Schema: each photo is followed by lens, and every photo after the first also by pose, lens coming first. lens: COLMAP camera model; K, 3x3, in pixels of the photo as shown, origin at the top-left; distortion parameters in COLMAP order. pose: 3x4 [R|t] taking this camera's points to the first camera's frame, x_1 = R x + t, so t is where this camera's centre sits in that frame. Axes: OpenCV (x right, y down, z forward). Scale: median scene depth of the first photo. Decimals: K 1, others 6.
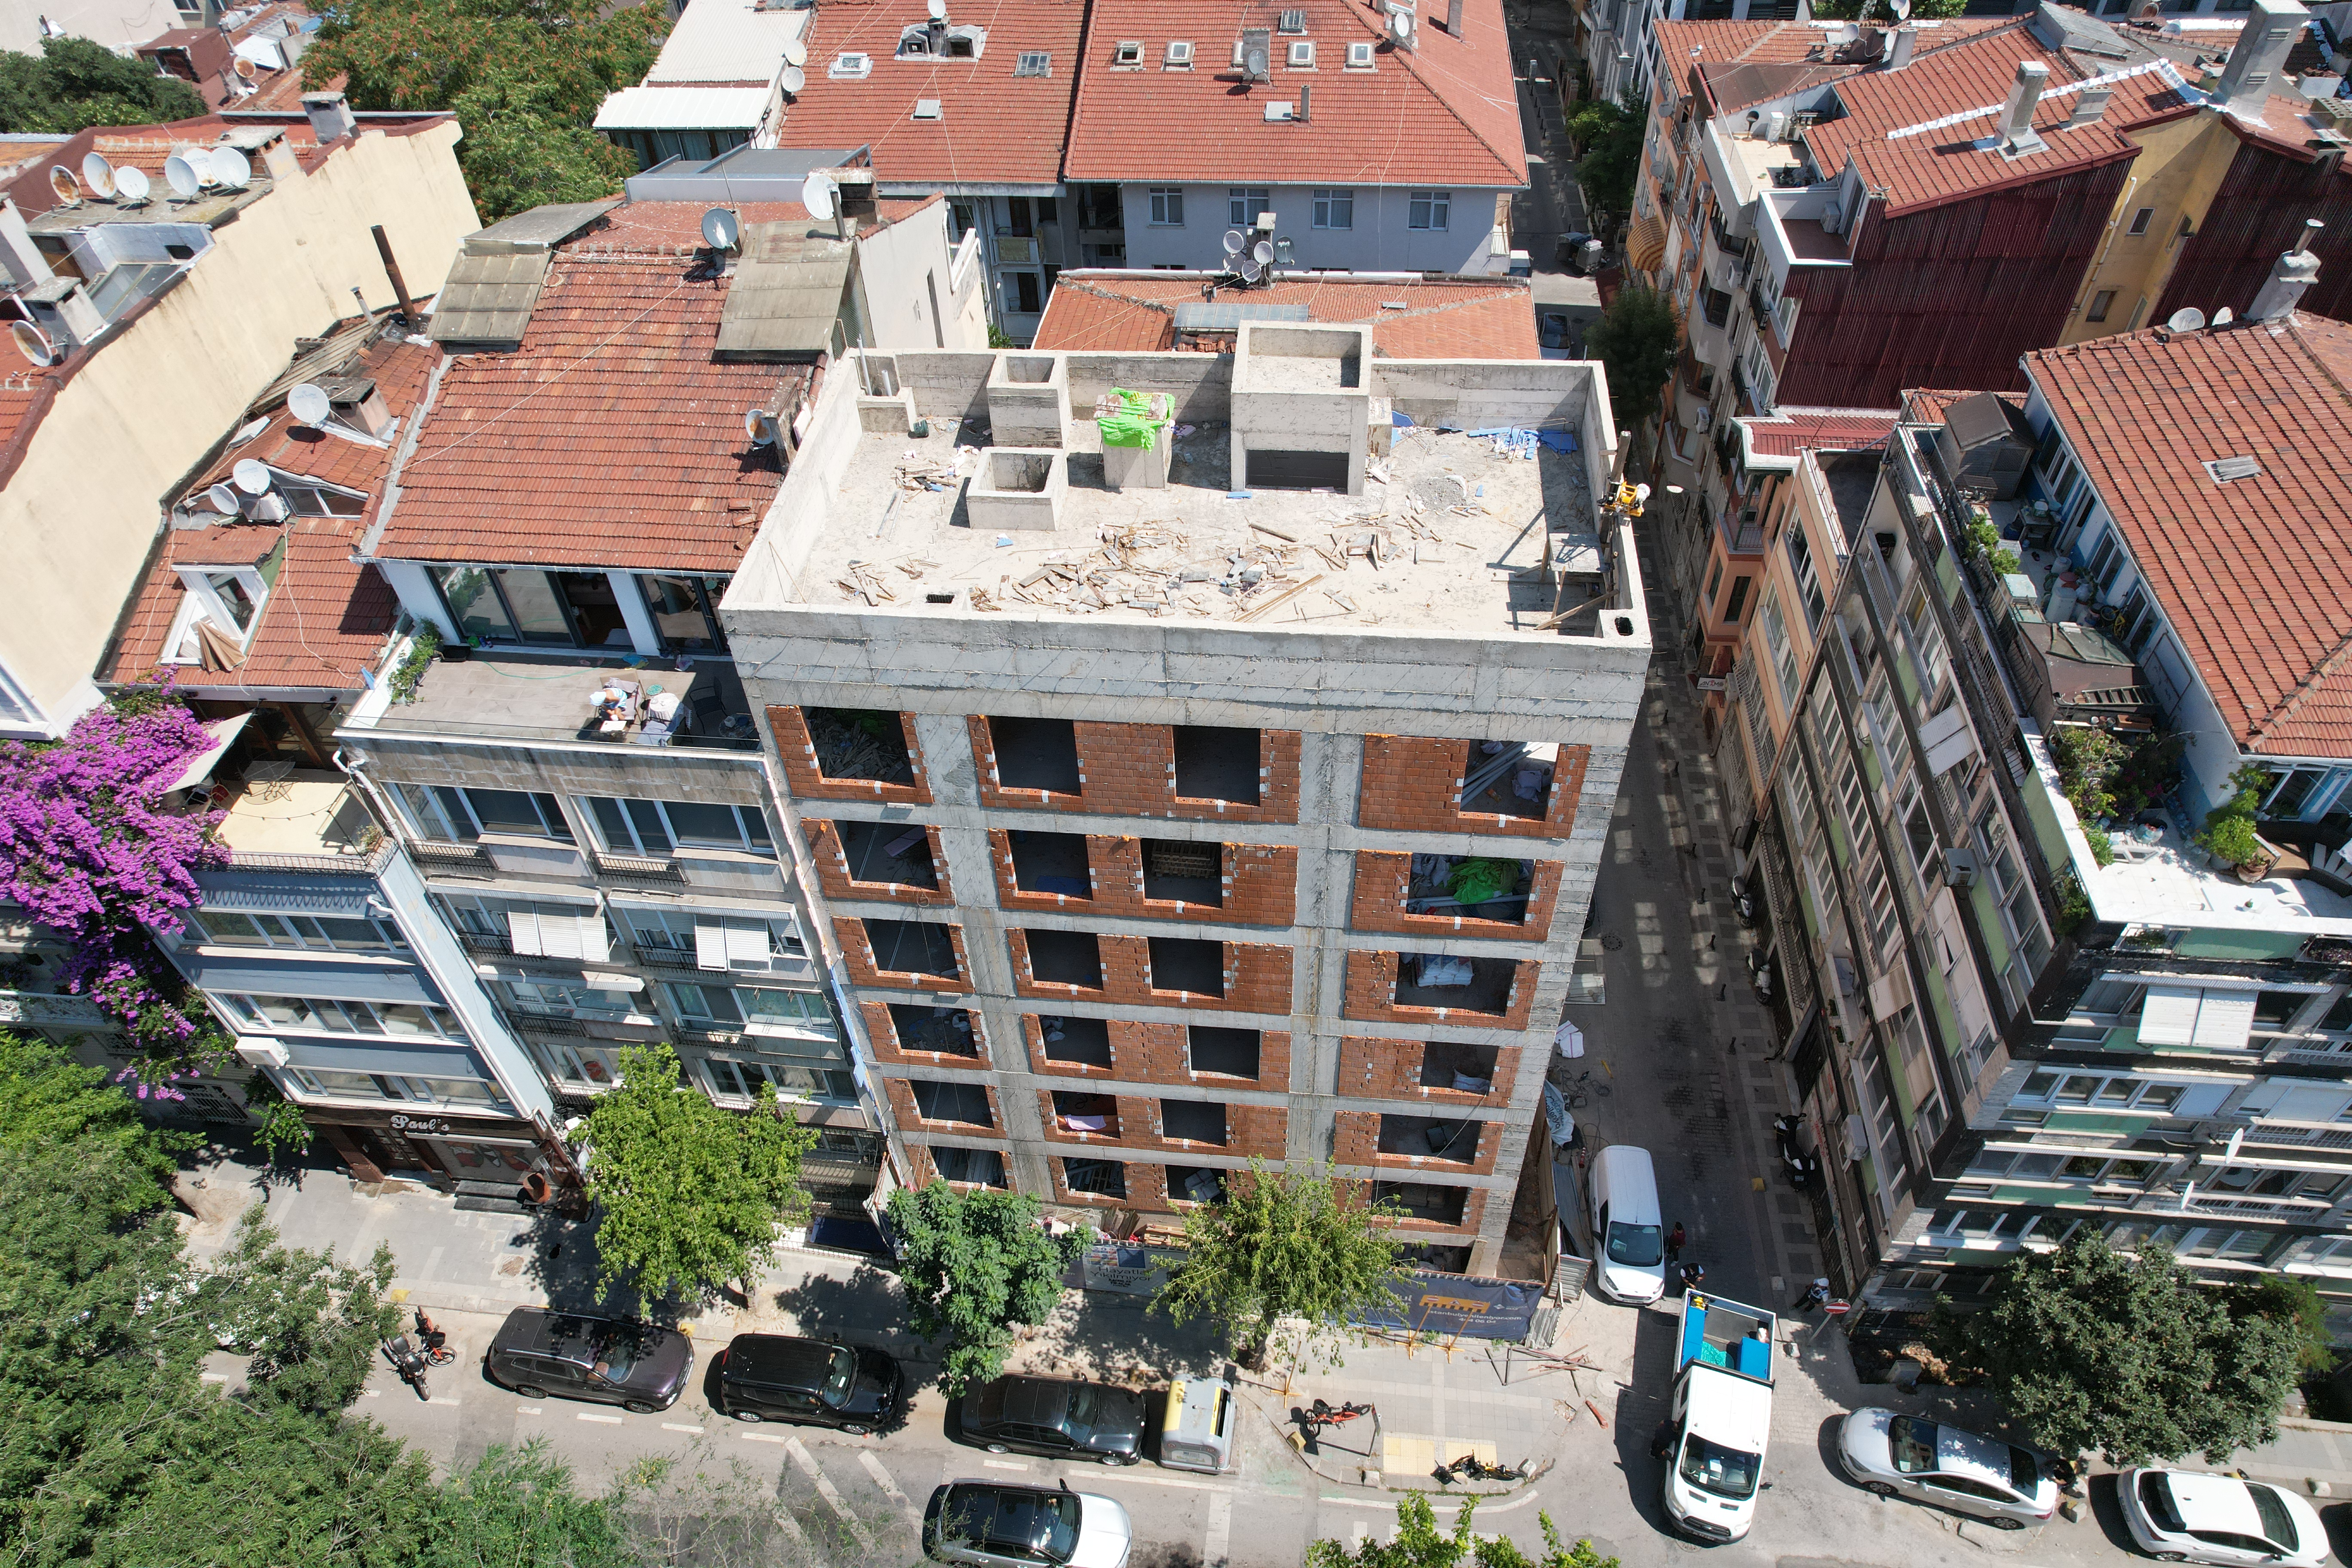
lens RADIAL K [[1515.8, 0, 1176.0], [0, 1515.8, 784.0], [0, 0, 1]] dist [-0.028273, 0.053998]
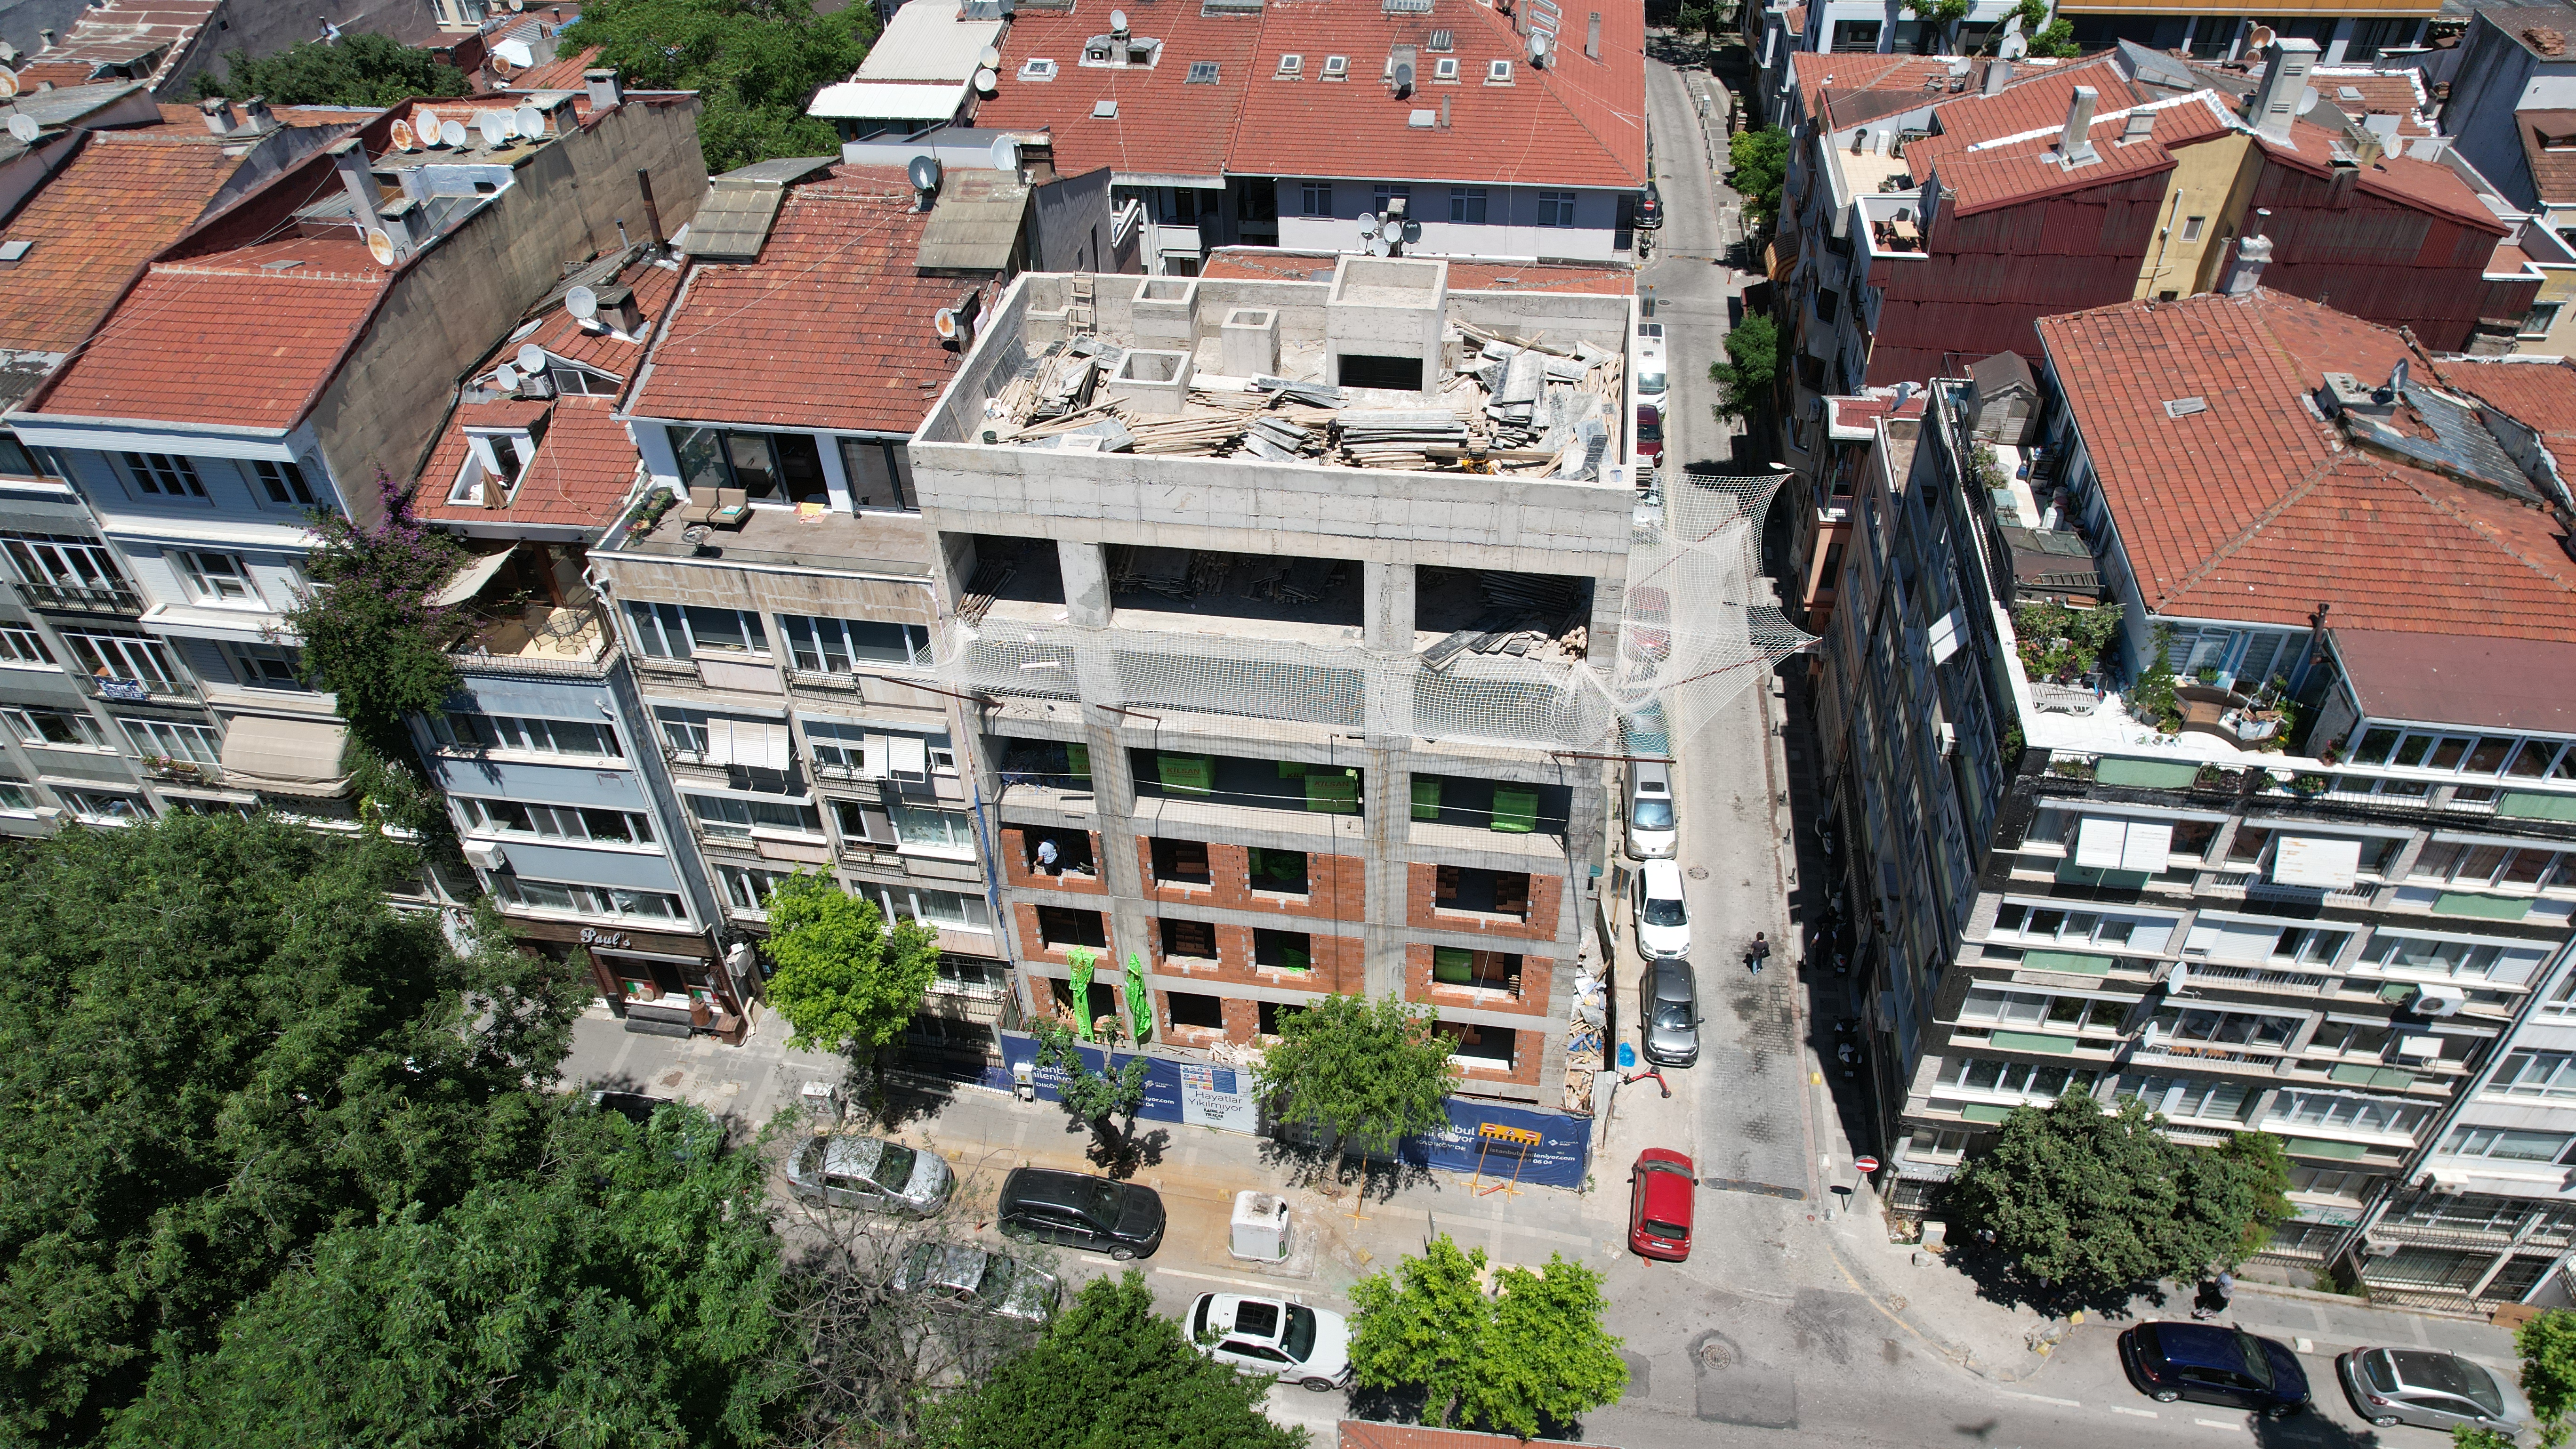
lens RADIAL K [[1693.5, 0, 1288.0], [0, 1693.5, 724.5], [0, 0, 1]] dist [0.004622, 0.001743]
pose [[0.998159, 0.041022, -0.044673, 0.066897], [-0.045257, 0.994127, -0.098307, 0.181093], [0.040378, 0.100148, 0.994153, -0.282001]]
